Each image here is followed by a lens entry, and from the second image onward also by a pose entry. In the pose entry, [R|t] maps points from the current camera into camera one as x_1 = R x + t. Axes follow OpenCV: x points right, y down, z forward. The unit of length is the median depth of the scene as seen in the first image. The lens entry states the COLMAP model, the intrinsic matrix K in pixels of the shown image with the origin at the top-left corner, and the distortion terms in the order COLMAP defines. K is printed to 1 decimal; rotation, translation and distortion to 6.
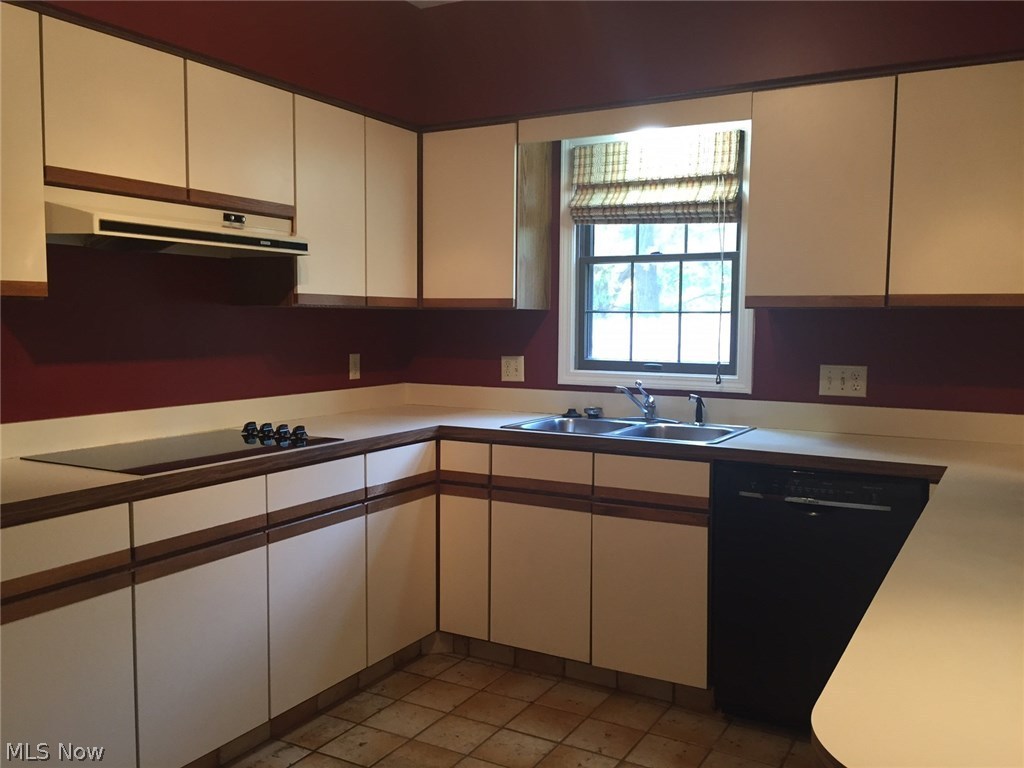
lens RADIAL K [[883.0, 0, 511.9], [0, 883.0, 383.2], [0, 0, 1]] dist [0.074921, -0.090427]
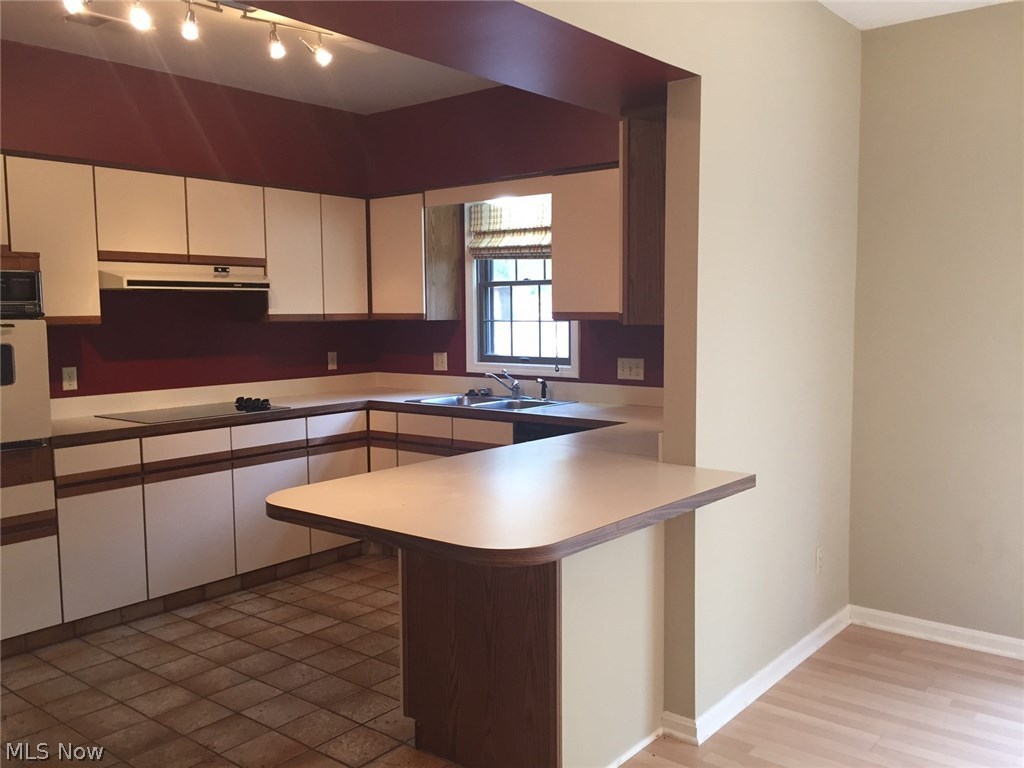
lens RADIAL K [[883.0, 0, 513.8], [0, 883.0, 385.4], [0, 0, 1]] dist [0.074921, -0.090427]
pose [[0.985379, -0.001971, -0.170366, 0.424317], [0.004097, 0.999918, 0.012129, 0.005778], [0.170328, -0.012650, 0.985306, -0.438569]]
